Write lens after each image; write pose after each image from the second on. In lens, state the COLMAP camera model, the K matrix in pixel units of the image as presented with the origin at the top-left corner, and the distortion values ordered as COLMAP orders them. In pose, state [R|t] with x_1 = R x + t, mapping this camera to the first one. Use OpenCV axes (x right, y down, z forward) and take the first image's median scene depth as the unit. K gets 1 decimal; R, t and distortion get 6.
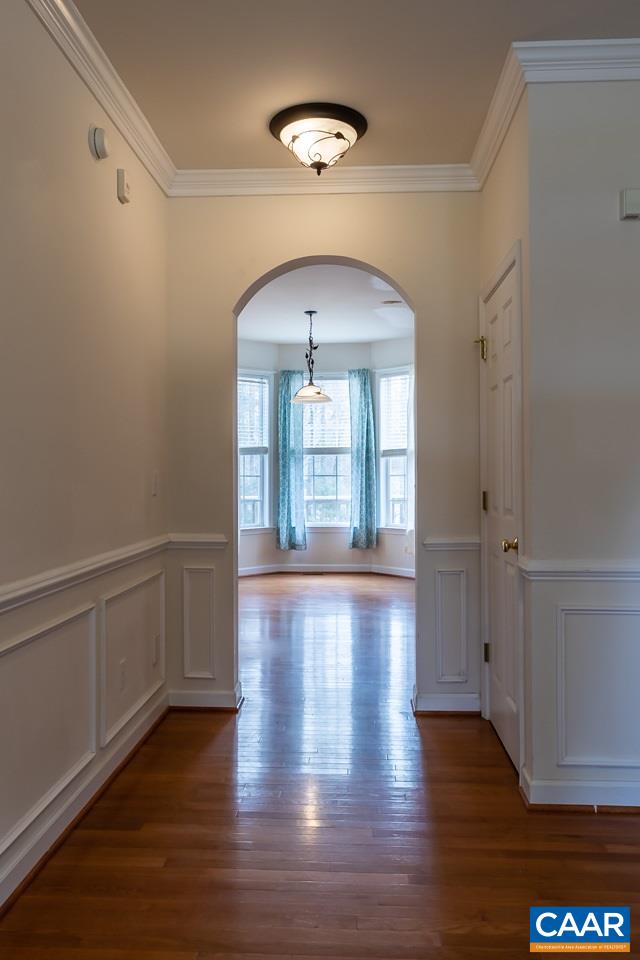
lens RADIAL K [[757.3, 0, 320.4], [0, 757.3, 461.2], [0, 0, 1]] dist [0.032123, -0.022658]
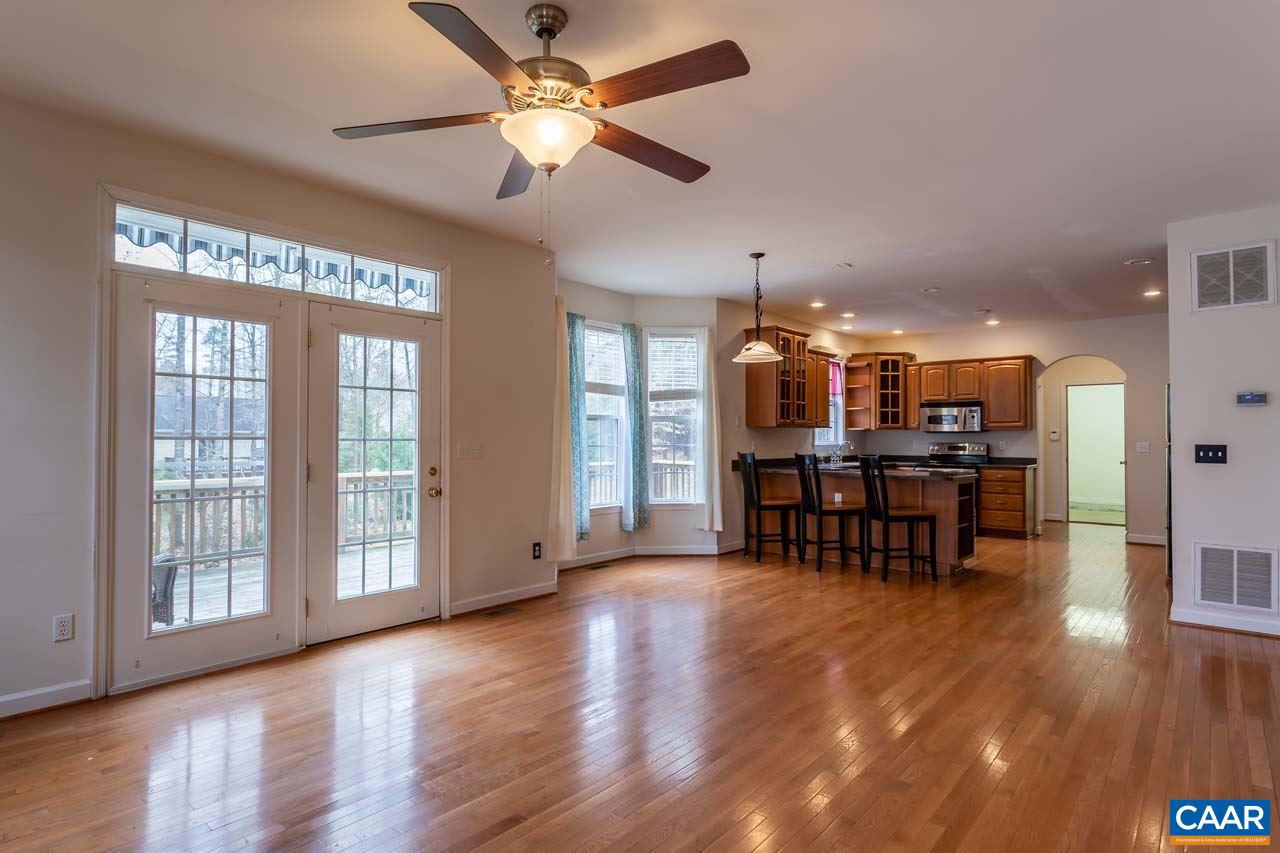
lens RADIAL K [[690.7, 0, 615.5], [0, 690.7, 420.3], [0, 0, 1]] dist [0.008150, 0.001185]
pose [[0.620092, 0.025067, 0.784128, -1.411014], [-0.012007, 0.999676, -0.022462, 0.018989], [-0.784437, 0.004513, 0.620192, 1.260967]]
